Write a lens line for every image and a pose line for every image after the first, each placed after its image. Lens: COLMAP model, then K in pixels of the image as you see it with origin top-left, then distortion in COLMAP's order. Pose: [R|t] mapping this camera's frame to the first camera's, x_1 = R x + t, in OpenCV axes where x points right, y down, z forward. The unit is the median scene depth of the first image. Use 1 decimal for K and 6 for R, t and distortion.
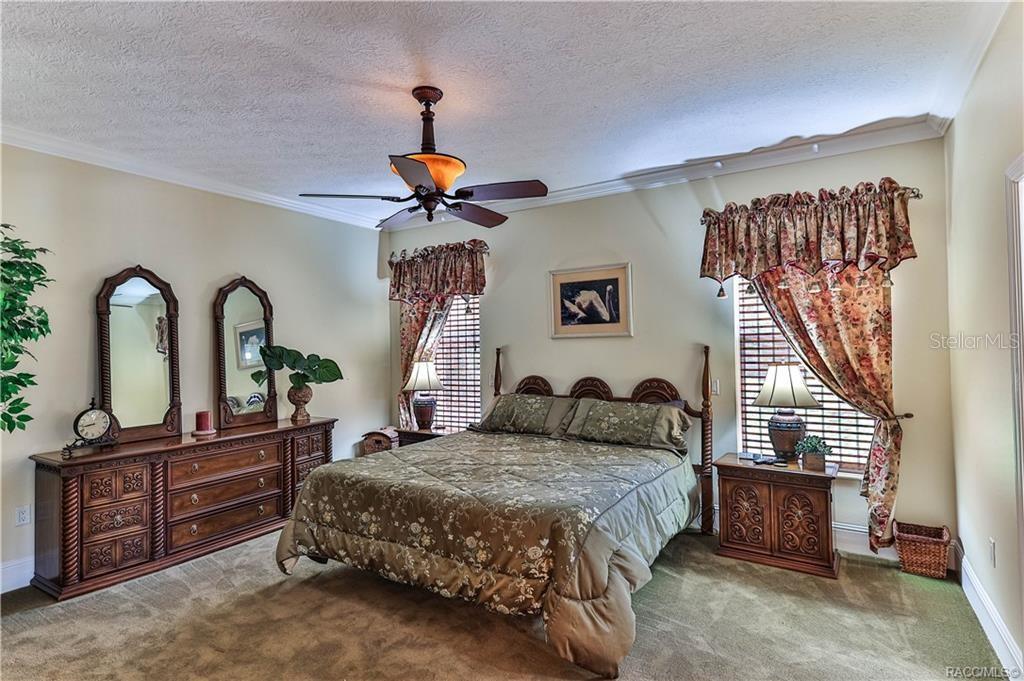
lens RADIAL K [[518.9, 0, 510.3], [0, 518.9, 339.8], [0, 0, 1]] dist [0.006447, -0.000526]
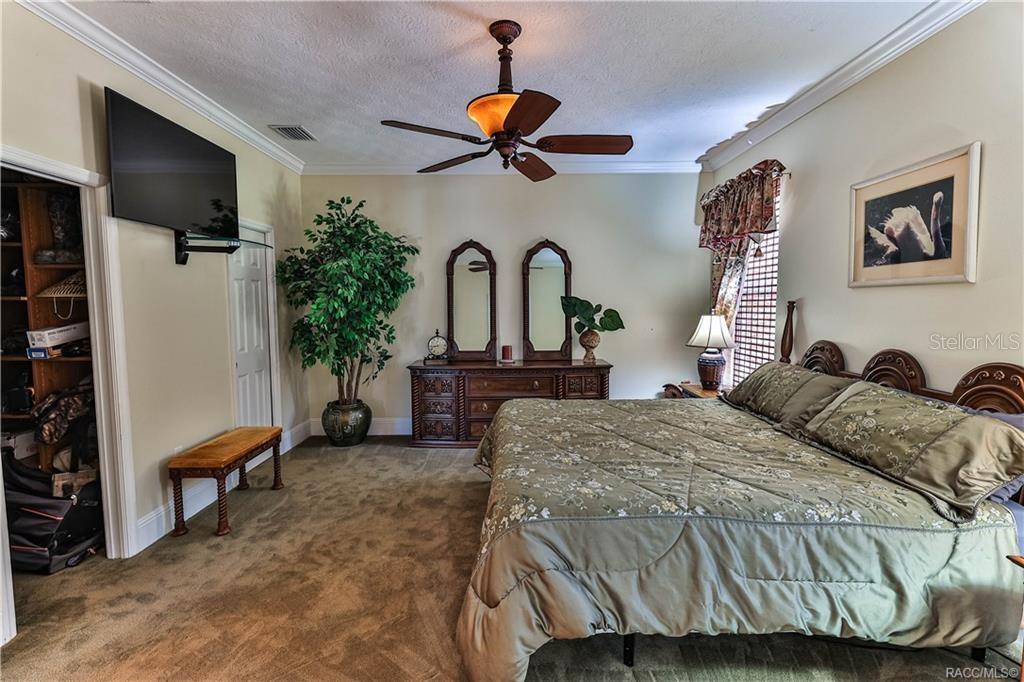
lens RADIAL K [[469.3, 0, 511.2], [0, 469.3, 336.9], [0, 0, 1]] dist [-0.001178, 0.000181]
pose [[0.537510, 0.077275, -0.839709, 0.387620], [0.005001, 0.995483, 0.094811, 0.001242], [0.843242, -0.055161, 0.534696, 0.330426]]
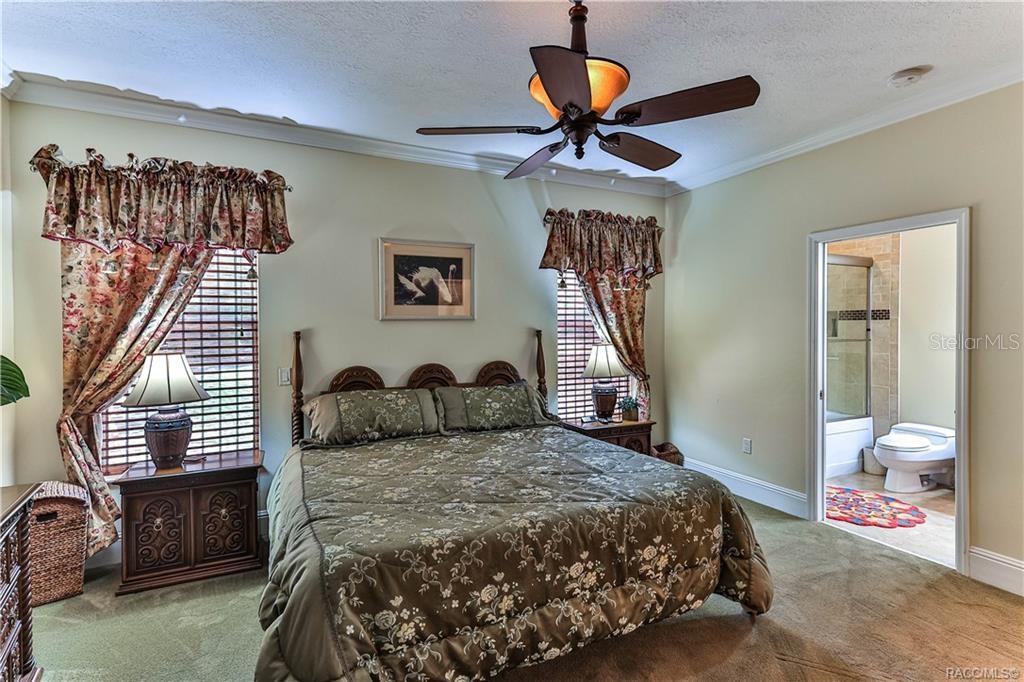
lens RADIAL K [[494.3, 0, 508.4], [0, 494.3, 338.2], [0, 0, 1]] dist [0.010353, 0.000171]
pose [[0.531190, -0.005413, 0.847235, -0.518915], [-0.010876, 0.999854, 0.013207, 0.014875], [-0.847183, -0.016229, 0.531054, 0.445381]]
